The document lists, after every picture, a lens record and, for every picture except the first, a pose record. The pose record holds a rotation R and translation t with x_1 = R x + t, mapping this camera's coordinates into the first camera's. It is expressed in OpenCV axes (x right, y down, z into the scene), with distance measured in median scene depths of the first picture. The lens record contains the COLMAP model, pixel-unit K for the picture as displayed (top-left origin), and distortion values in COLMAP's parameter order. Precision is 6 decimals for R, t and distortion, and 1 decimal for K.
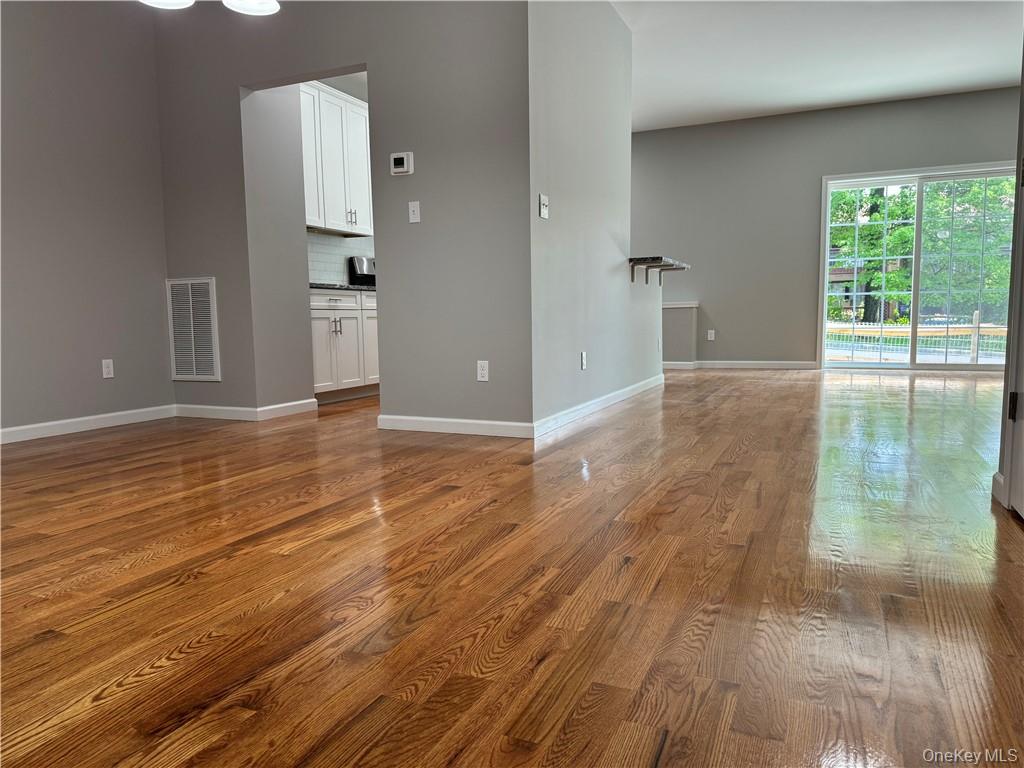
lens RADIAL K [[717.3, 0, 515.6], [0, 717.3, 380.8], [0, 0, 1]] dist [0.088170, -0.105067]
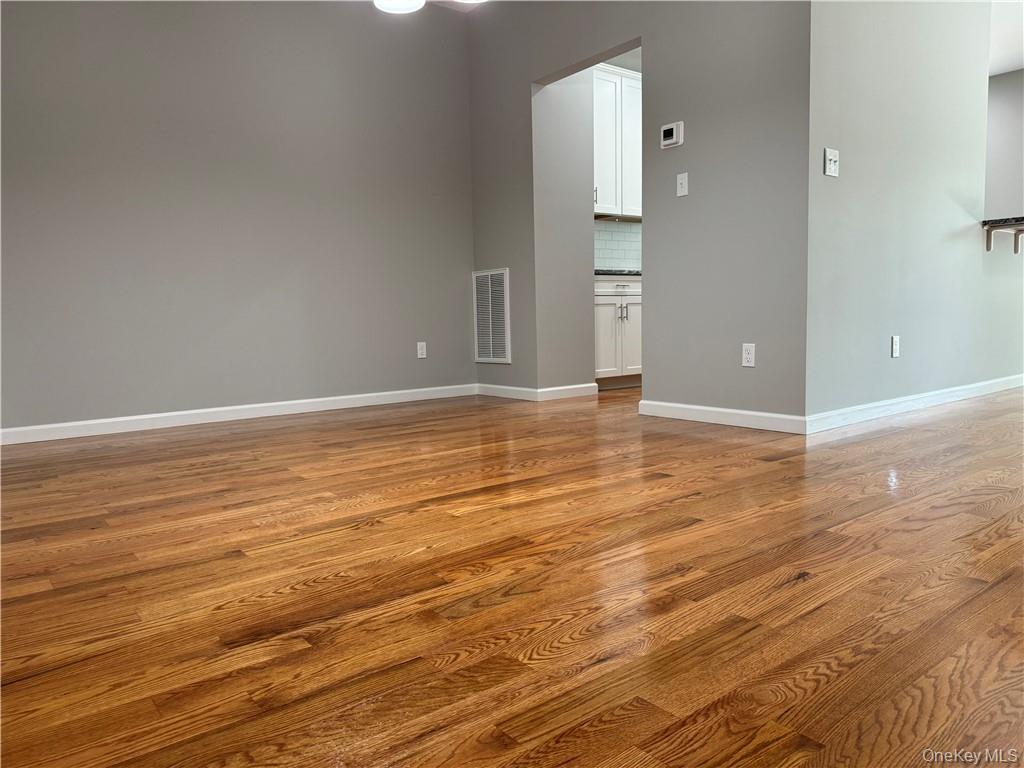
lens RADIAL K [[717.3, 0, 511.5], [0, 717.3, 389.1], [0, 0, 1]] dist [0.088170, -0.105067]
pose [[0.882611, 0.037706, -0.468590, 0.107561], [-0.029573, 0.999257, 0.024704, 0.013185], [0.469173, -0.007946, 0.883071, 0.058396]]
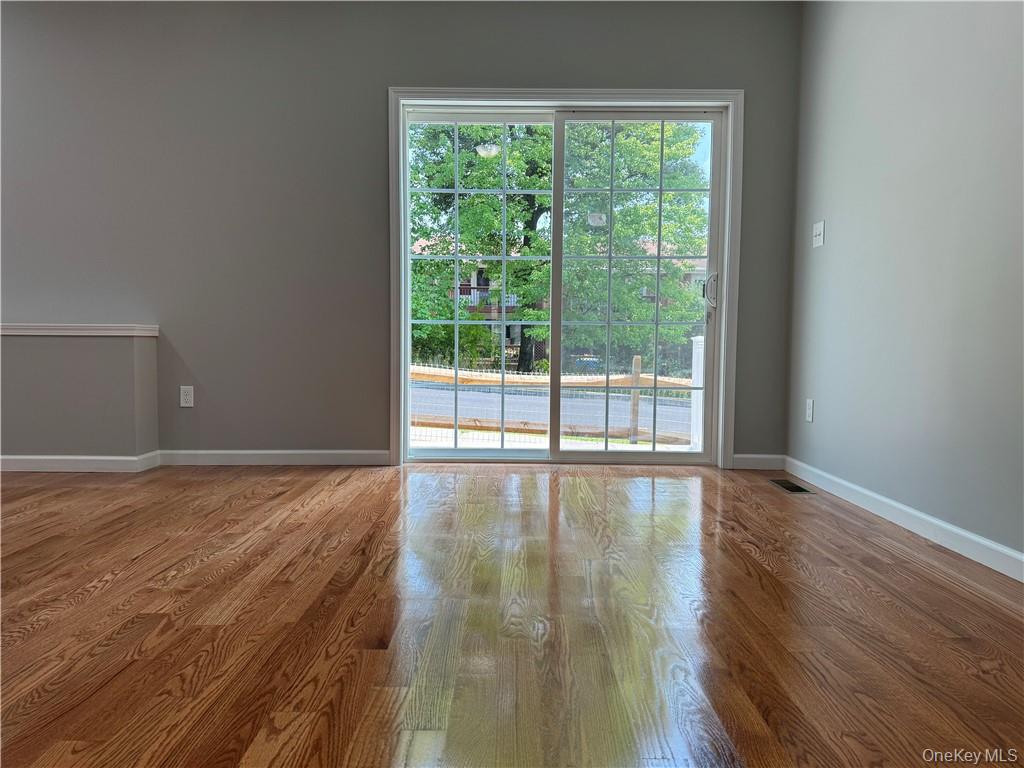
lens RADIAL K [[717.3, 0, 494.2], [0, 717.3, 387.1], [0, 0, 1]] dist [0.088170, -0.105067]
pose [[0.921805, -0.000683, 0.387654, 0.517269], [0.015690, 0.999245, -0.035549, -0.094141], [-0.387337, 0.038852, 0.921119, 0.911131]]
